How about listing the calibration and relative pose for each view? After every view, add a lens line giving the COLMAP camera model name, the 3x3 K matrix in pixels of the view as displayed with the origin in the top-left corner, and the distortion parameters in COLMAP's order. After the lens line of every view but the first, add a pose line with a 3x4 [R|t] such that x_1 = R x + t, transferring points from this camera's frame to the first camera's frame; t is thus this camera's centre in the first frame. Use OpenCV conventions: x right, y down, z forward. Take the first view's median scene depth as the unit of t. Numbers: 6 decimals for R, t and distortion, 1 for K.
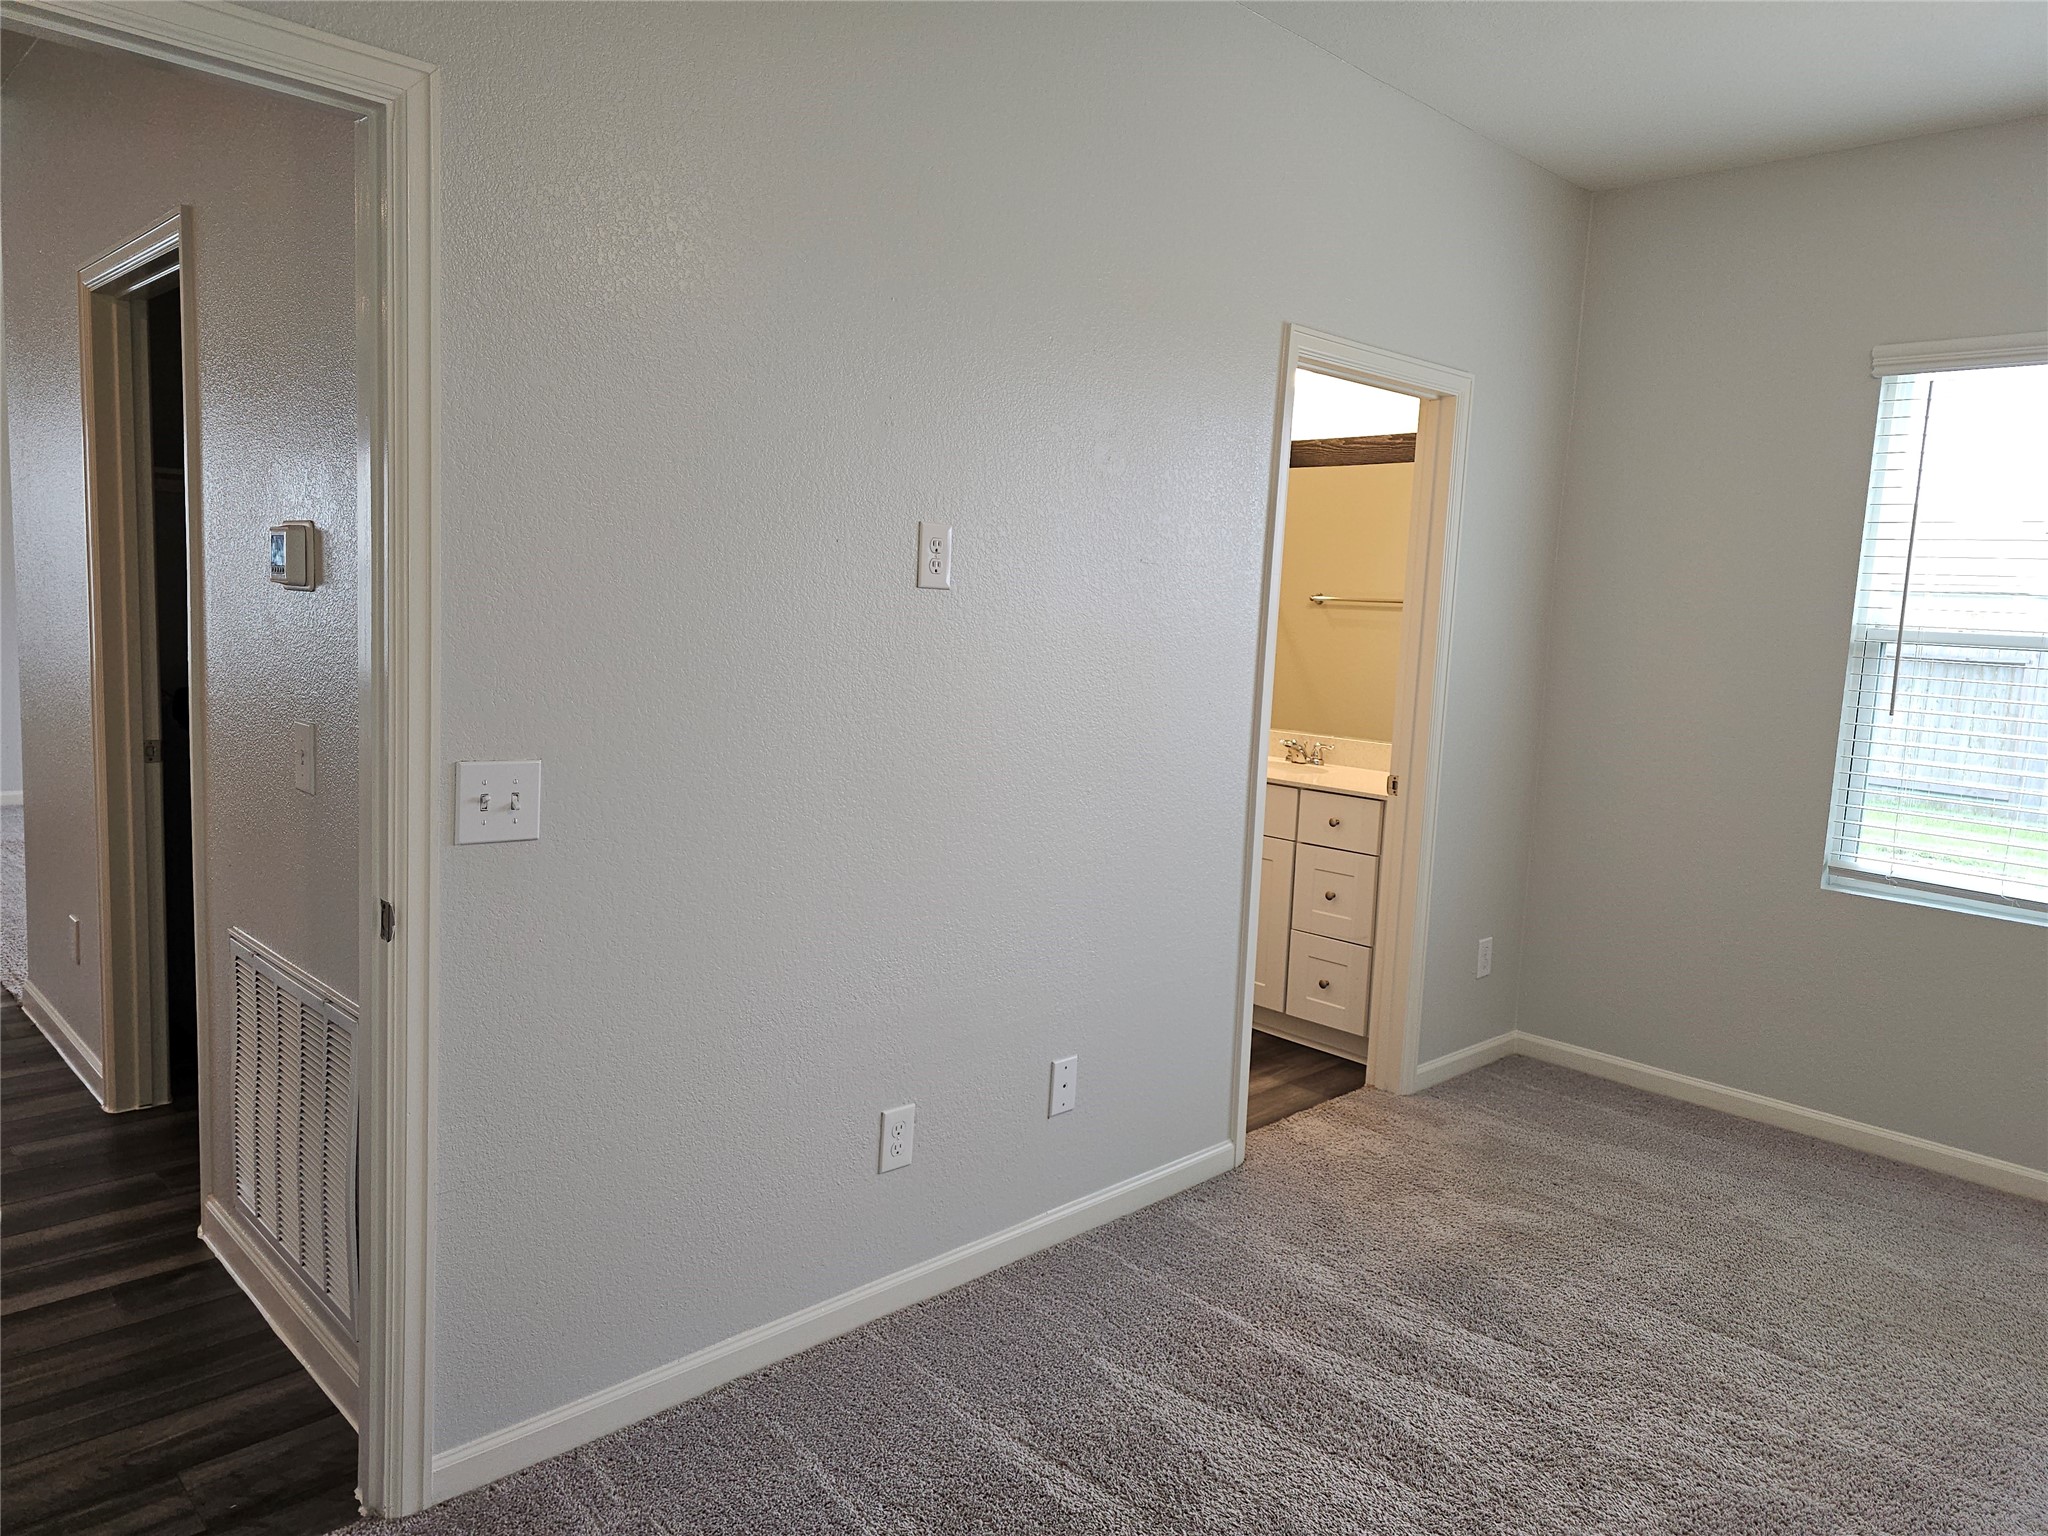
lens RADIAL K [[1366.3, 0, 1043.1], [0, 1366.3, 764.5], [0, 0, 1]] dist [0.053703, -0.040304]
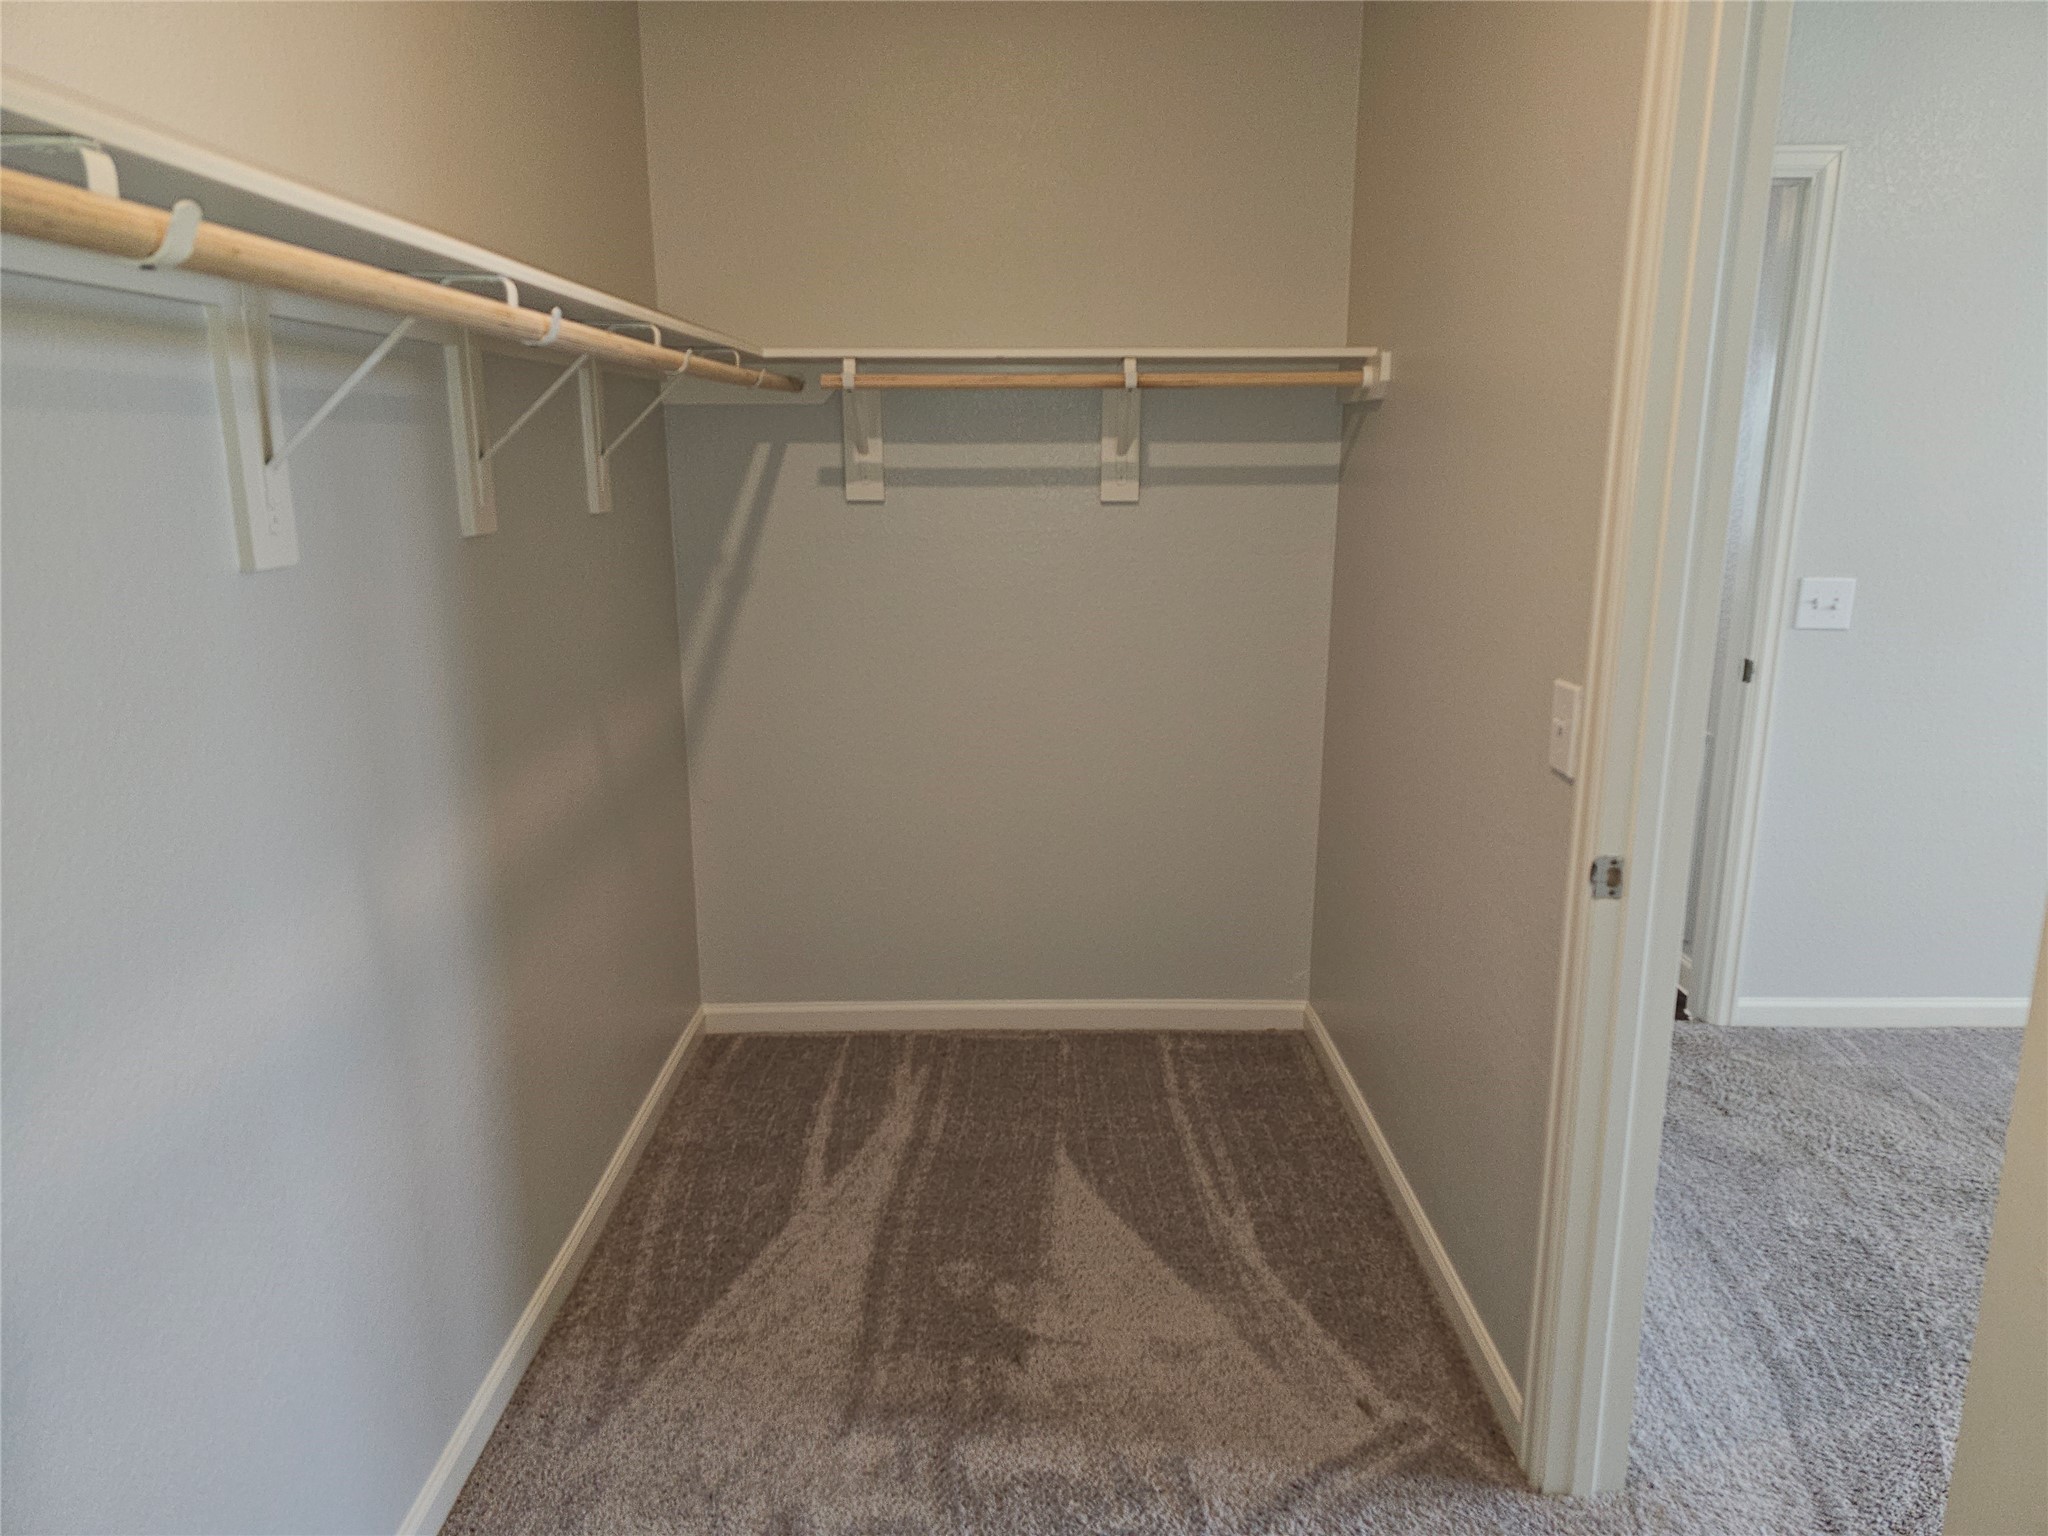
lens RADIAL K [[1366.3, 0, 1025.7], [0, 1366.3, 751.2], [0, 0, 1]] dist [0.053703, -0.040304]
pose [[0.712151, 0.100576, -0.694784, 0.076647], [-0.055191, 0.994642, 0.087412, 0.108018], [0.699853, -0.023905, 0.713886, -0.796221]]
